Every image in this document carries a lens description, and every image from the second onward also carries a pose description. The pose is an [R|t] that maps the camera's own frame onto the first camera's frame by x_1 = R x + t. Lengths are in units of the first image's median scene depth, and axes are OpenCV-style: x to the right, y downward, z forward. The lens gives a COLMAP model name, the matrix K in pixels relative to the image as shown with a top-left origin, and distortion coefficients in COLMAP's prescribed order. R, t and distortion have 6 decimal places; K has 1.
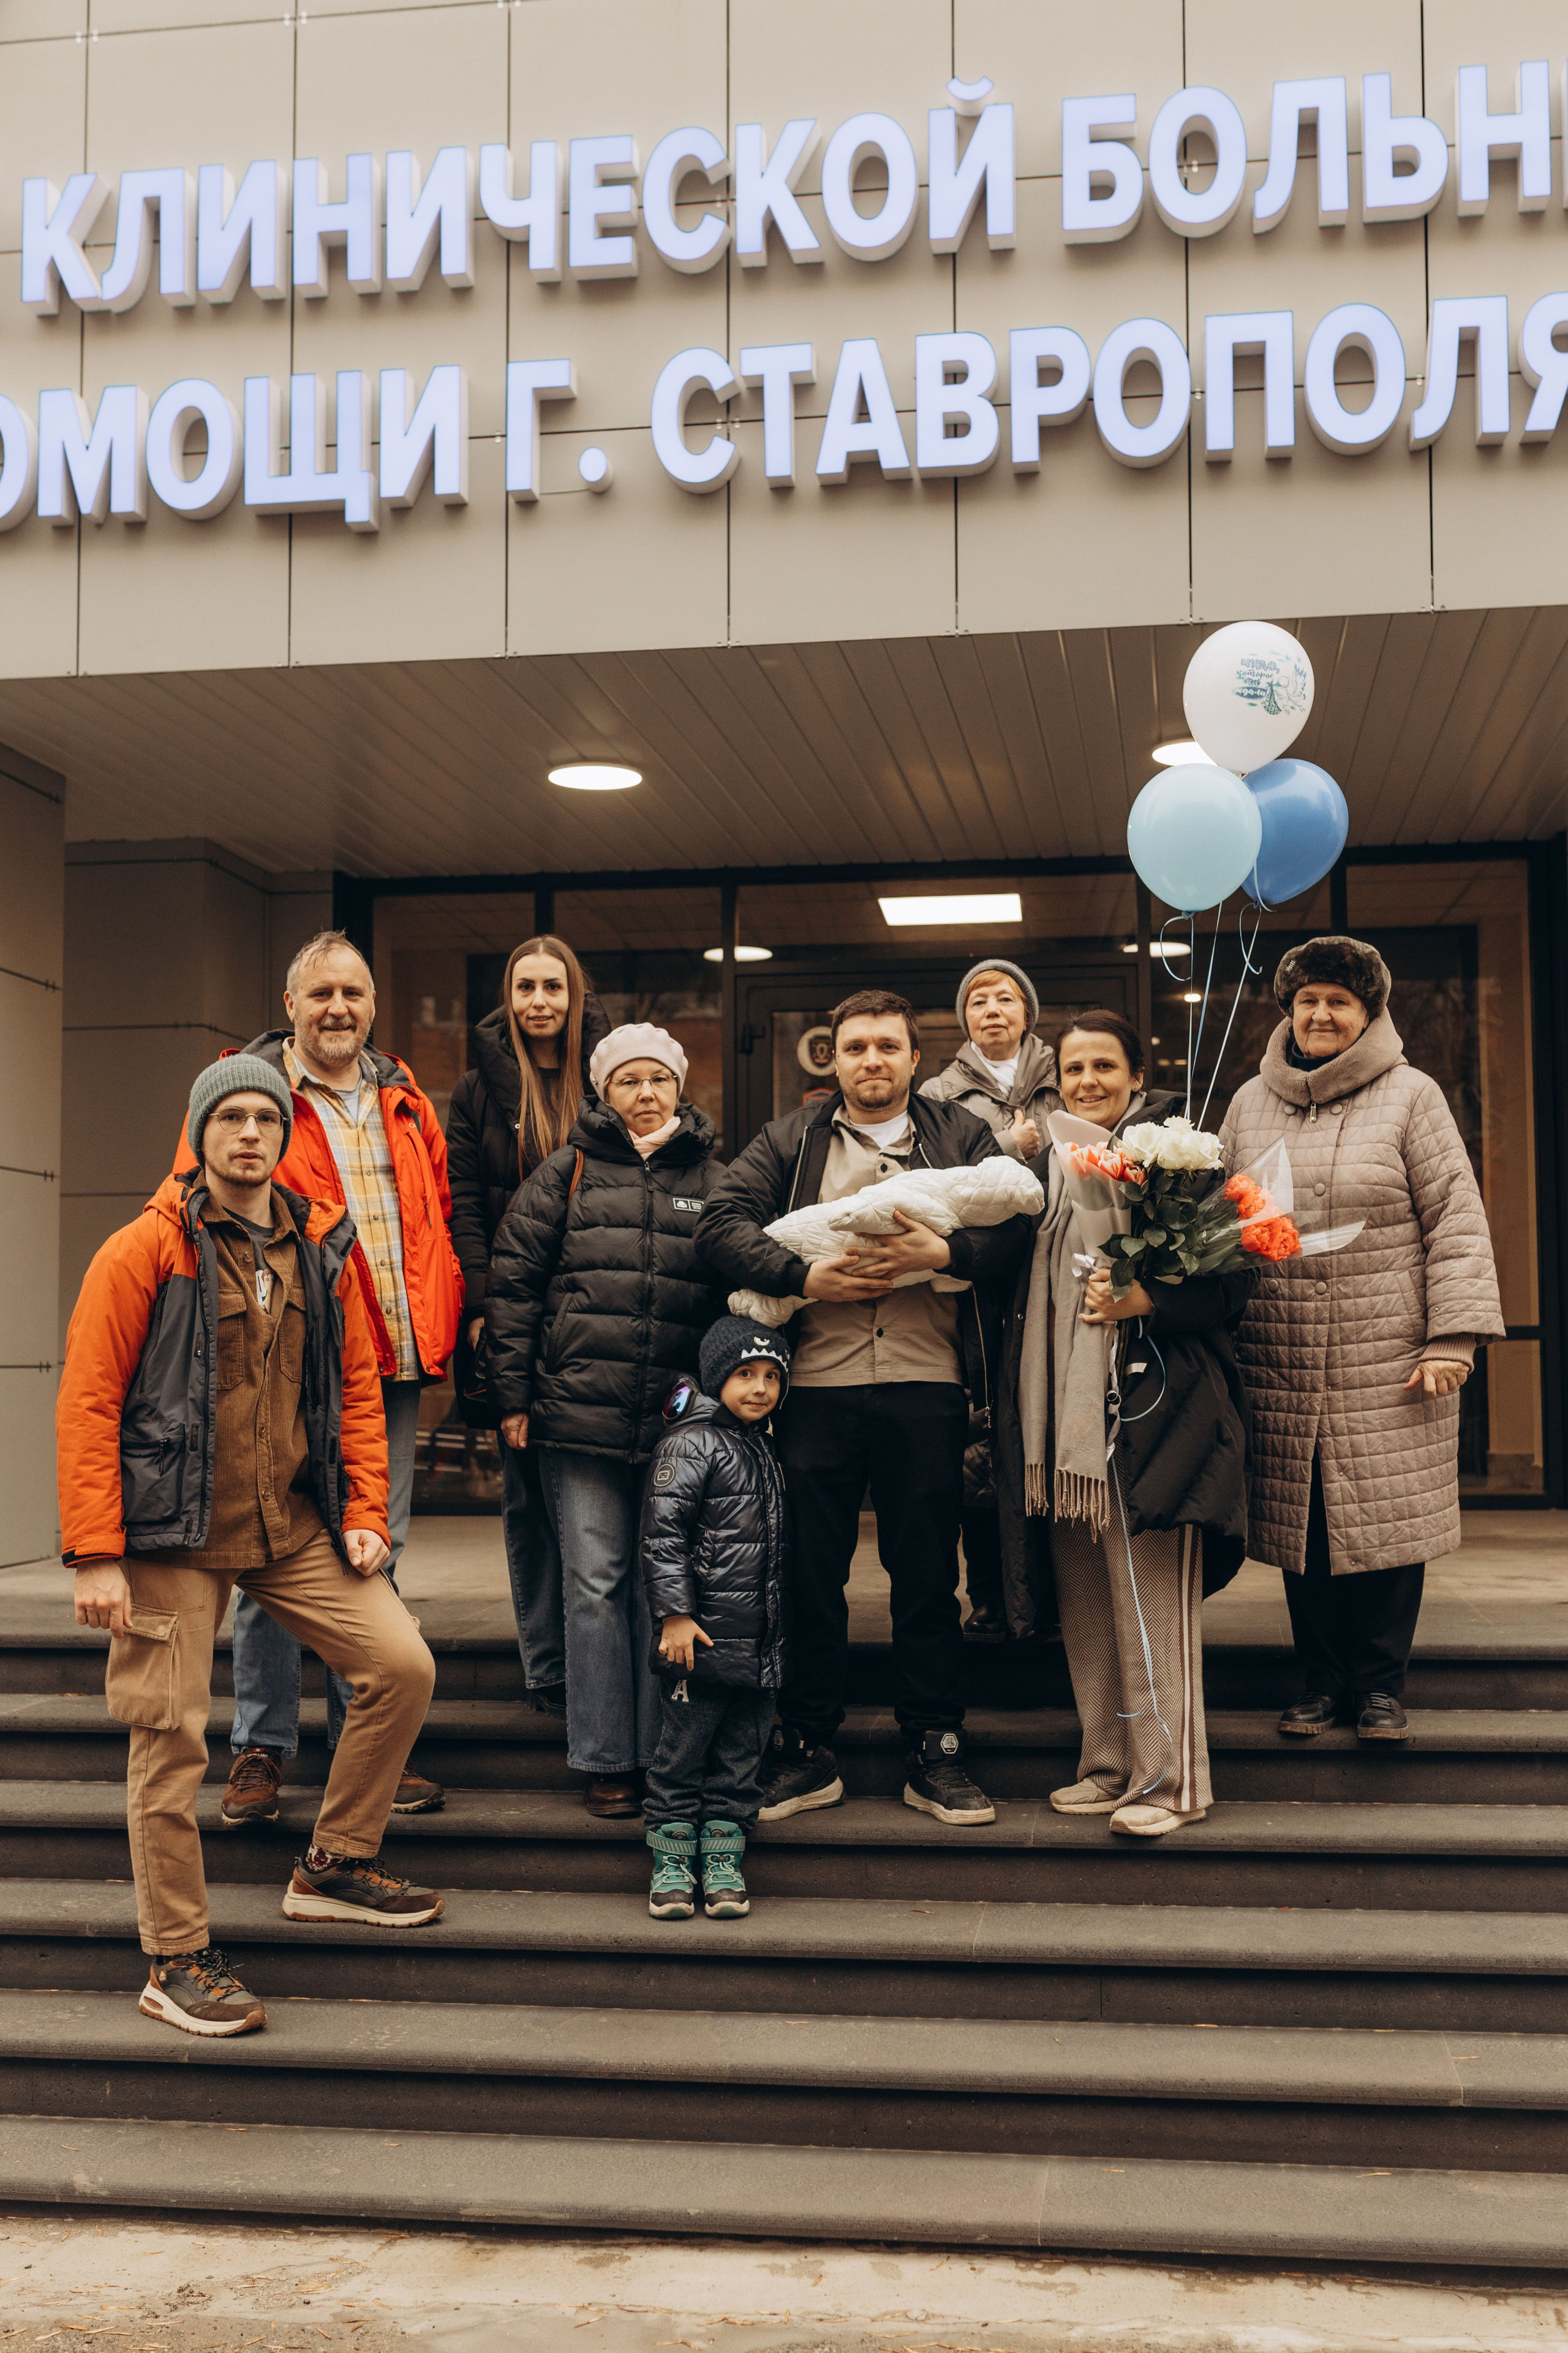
lens RADIAL K [[2243.2, 0, 864.8], [0, 2243.2, 1178.2], [0, 0, 1]] dist [0.002763, -0.008143]
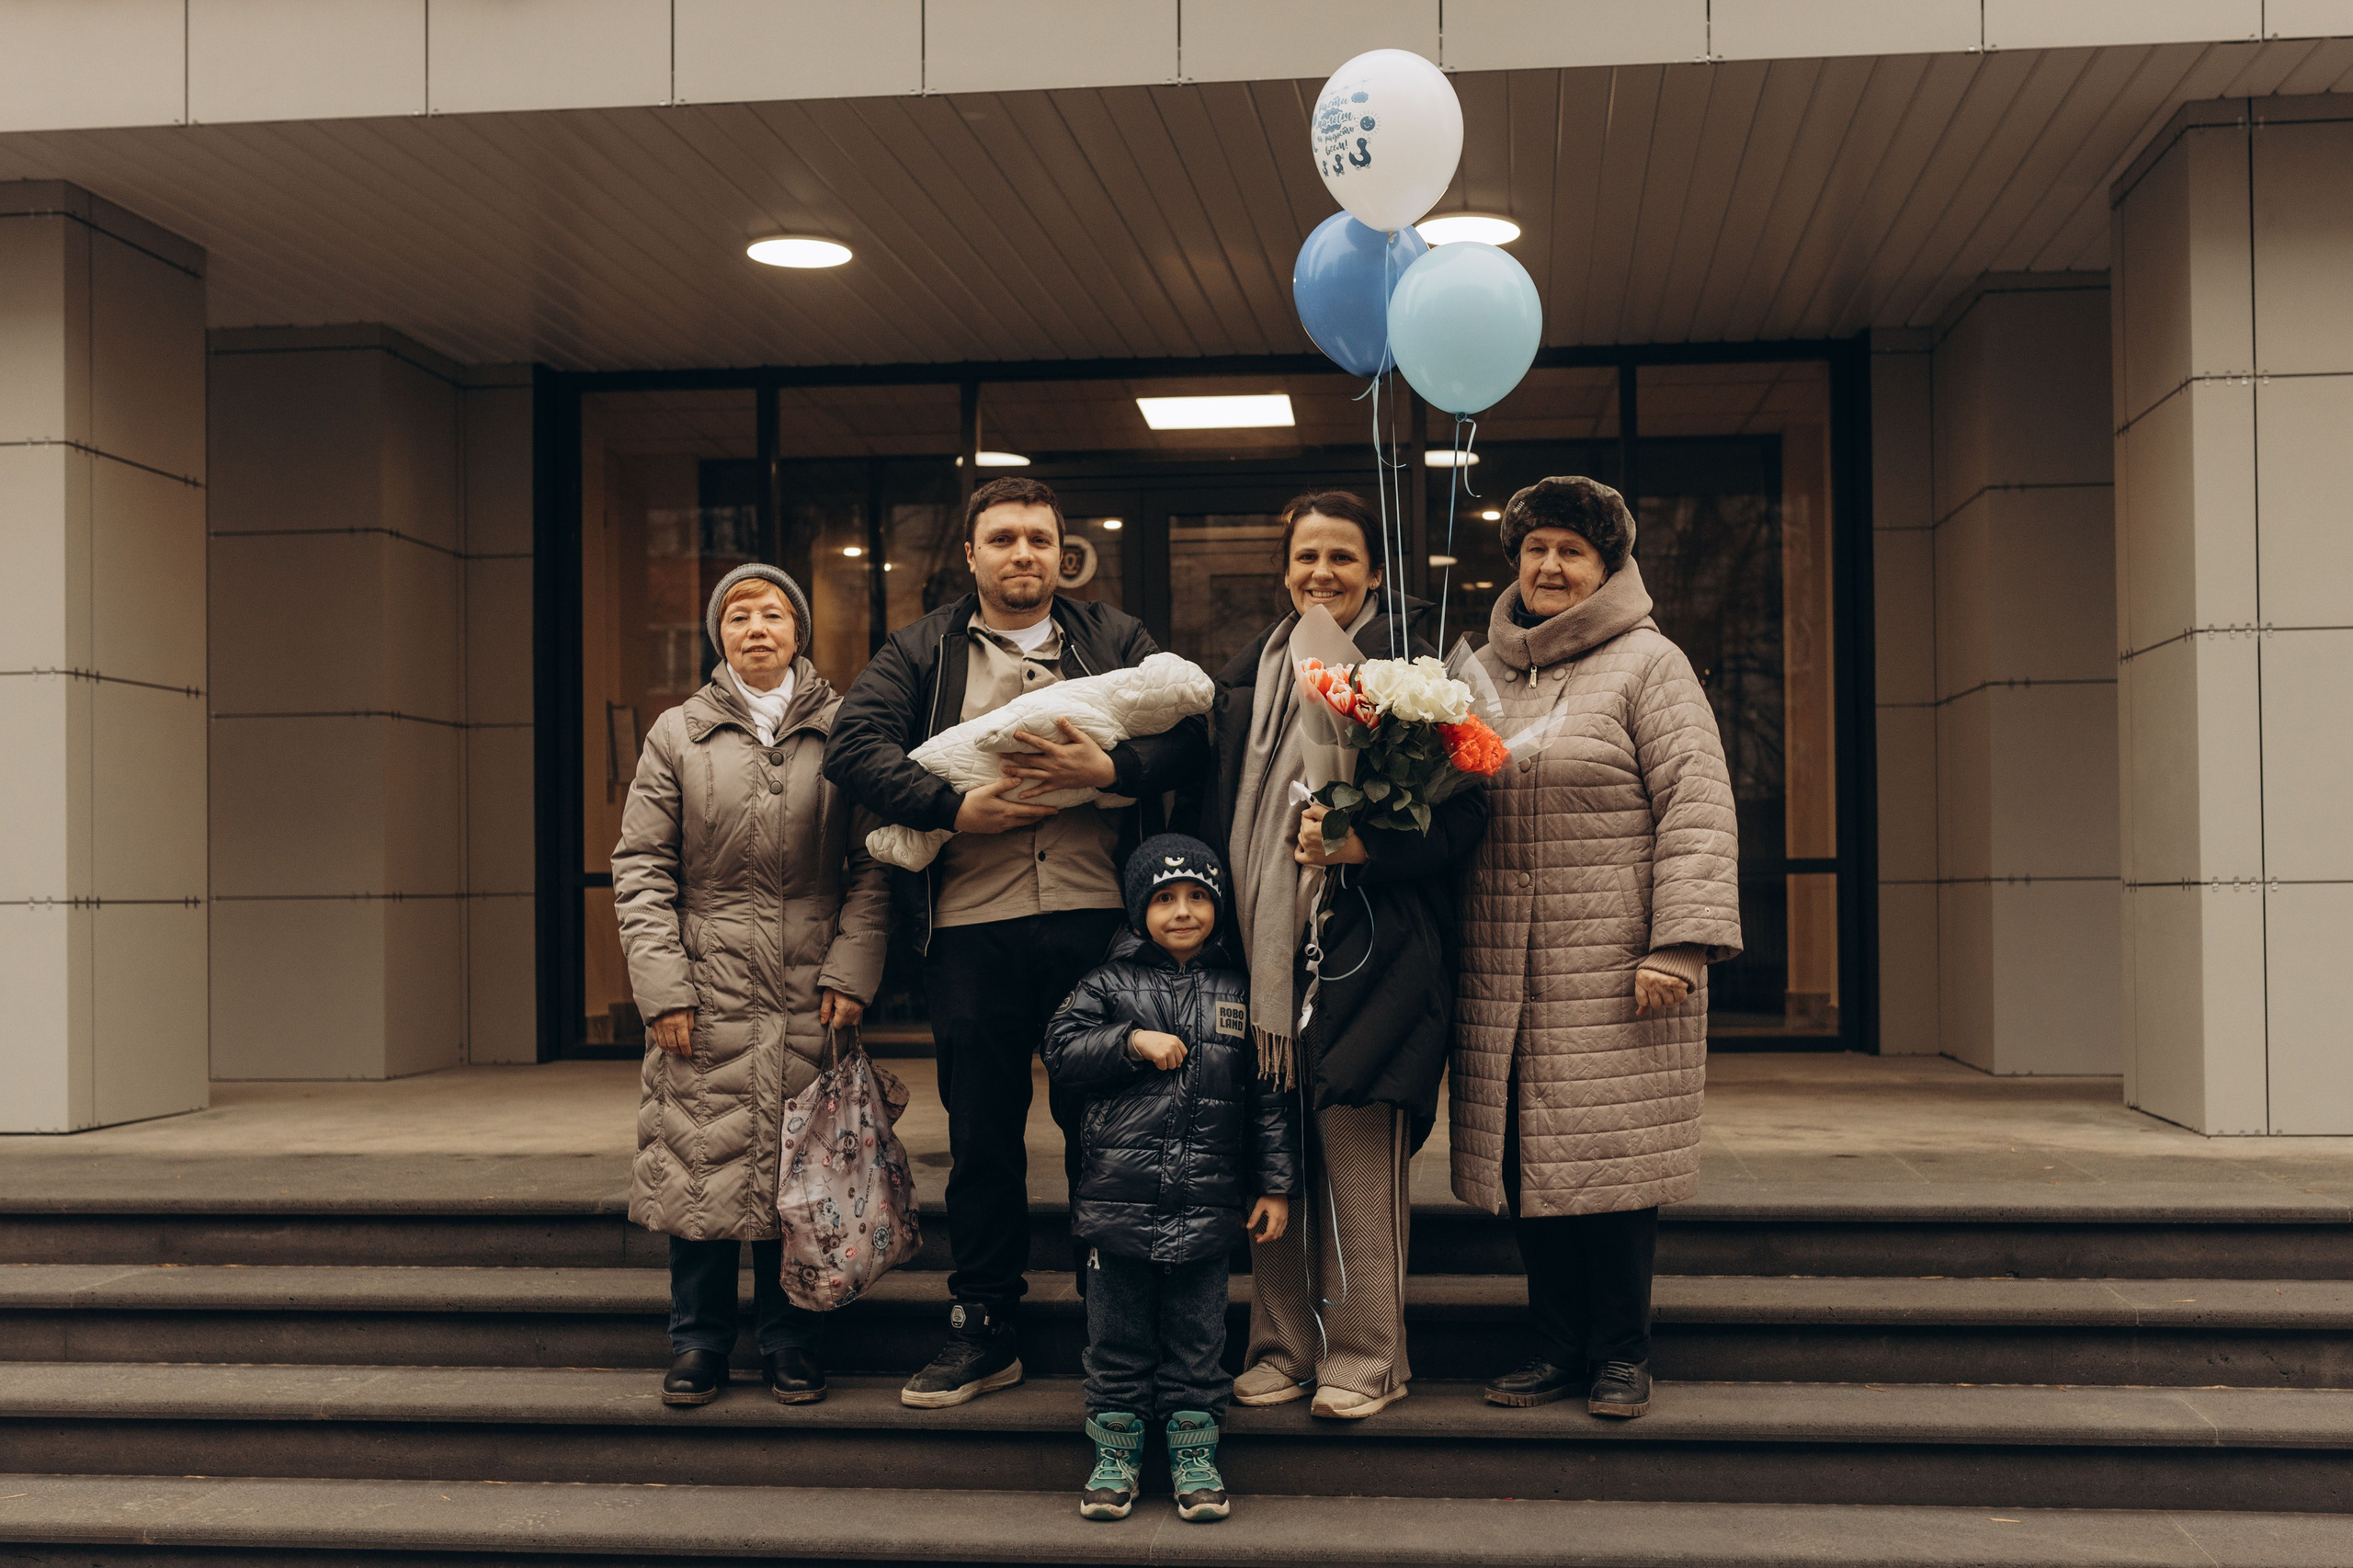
lens RADIAL K [[2243.3, 0, 1279.8], [0, 2243.3, 810.2], [0, 0, 1]] dist [0.002763, -0.008143]
pose [[0.999564, 0.000372, 0.029526, 0.071364], [-0.001530, 0.999230, 0.039218, 0.016143], [-0.029489, -0.039246, 0.998794, 0.122397]]
